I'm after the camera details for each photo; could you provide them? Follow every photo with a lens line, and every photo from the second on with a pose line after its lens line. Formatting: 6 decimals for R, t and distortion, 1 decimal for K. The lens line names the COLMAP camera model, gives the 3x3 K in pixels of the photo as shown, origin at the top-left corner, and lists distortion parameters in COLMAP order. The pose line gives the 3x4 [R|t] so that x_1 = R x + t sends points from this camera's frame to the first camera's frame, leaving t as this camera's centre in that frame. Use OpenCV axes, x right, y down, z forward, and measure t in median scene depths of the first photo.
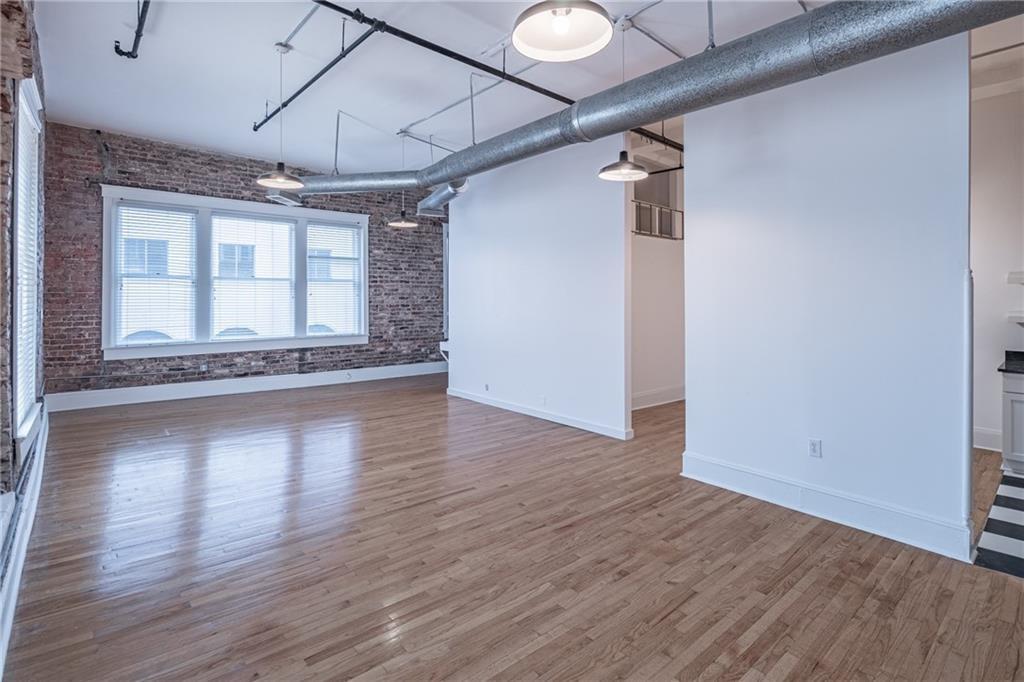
lens RADIAL K [[488.2, 0, 523.2], [0, 488.2, 295.7], [0, 0, 1]] dist [0.000588, -0.003351]
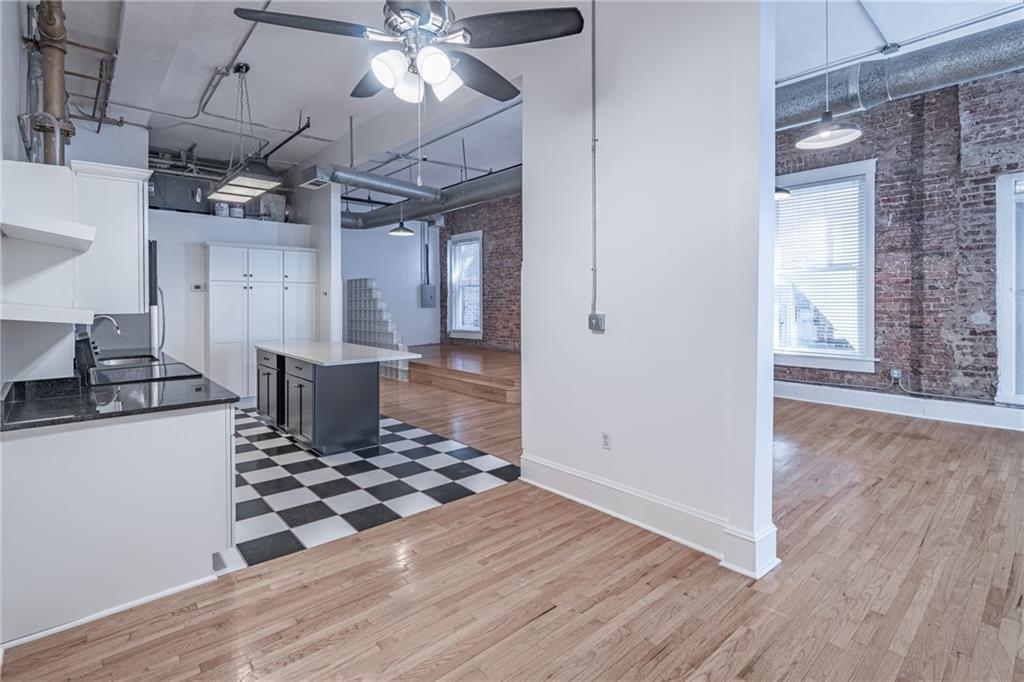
lens RADIAL K [[488.2, 0, 508.5], [0, 488.2, 307.5], [0, 0, 1]] dist [0.000588, -0.003351]
pose [[-0.999980, 0.001323, 0.006115, 0.371878], [0.001398, 0.999924, 0.012268, 0.020641], [-0.006099, 0.012276, -0.999906, 0.906641]]
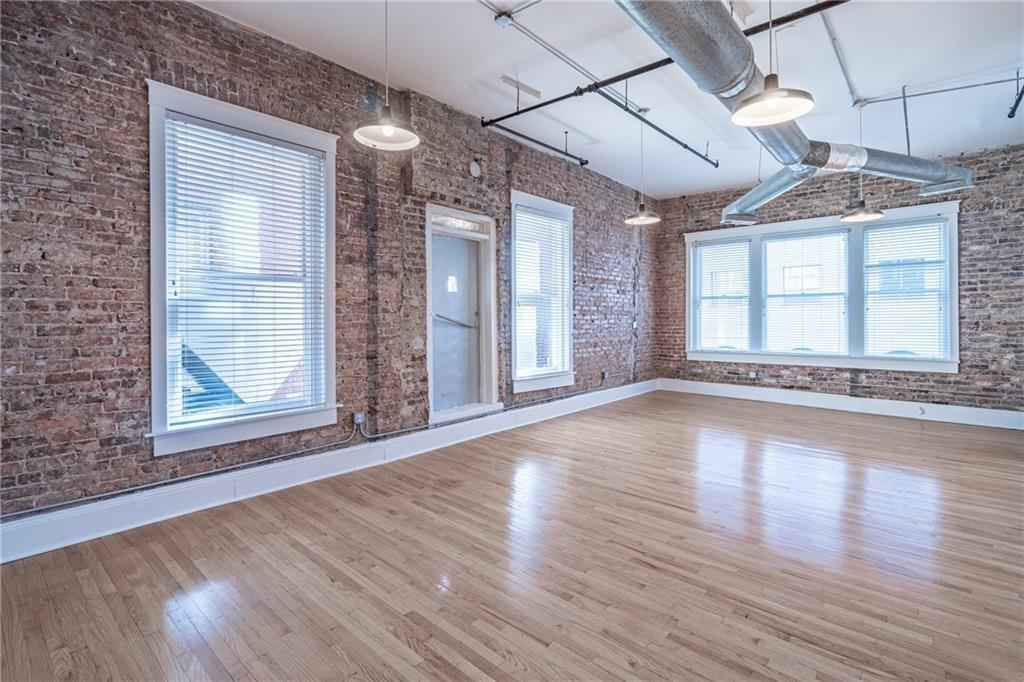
lens RADIAL K [[488.2, 0, 512.3], [0, 488.2, 319.3], [0, 0, 1]] dist [0.000588, -0.003351]
pose [[0.128347, -0.004263, -0.991720, 0.393847], [0.007413, 0.999967, -0.003339, 0.015634], [0.991702, -0.006923, 0.128375, 0.277064]]
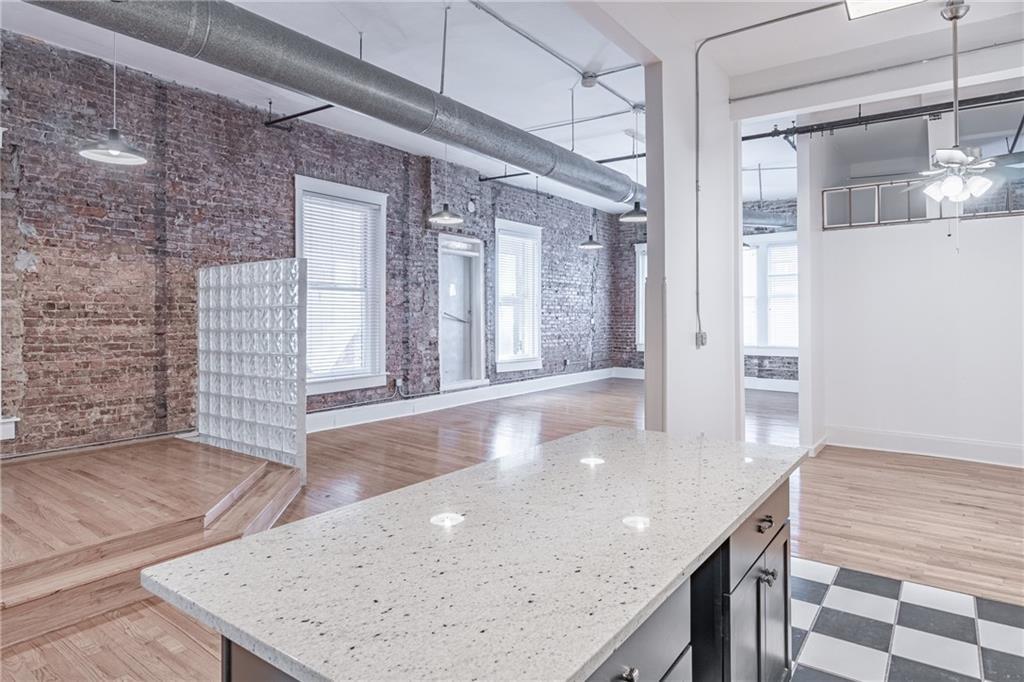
lens RADIAL K [[591.1, 0, 509.4], [0, 591.1, 310.9], [0, 0, 1]] dist [-0.015857, -0.000630]
pose [[0.203586, -0.013614, -0.978962, 0.854146], [0.004766, 0.999905, -0.012914, 0.017916], [0.979045, -0.002037, 0.203632, 0.148880]]
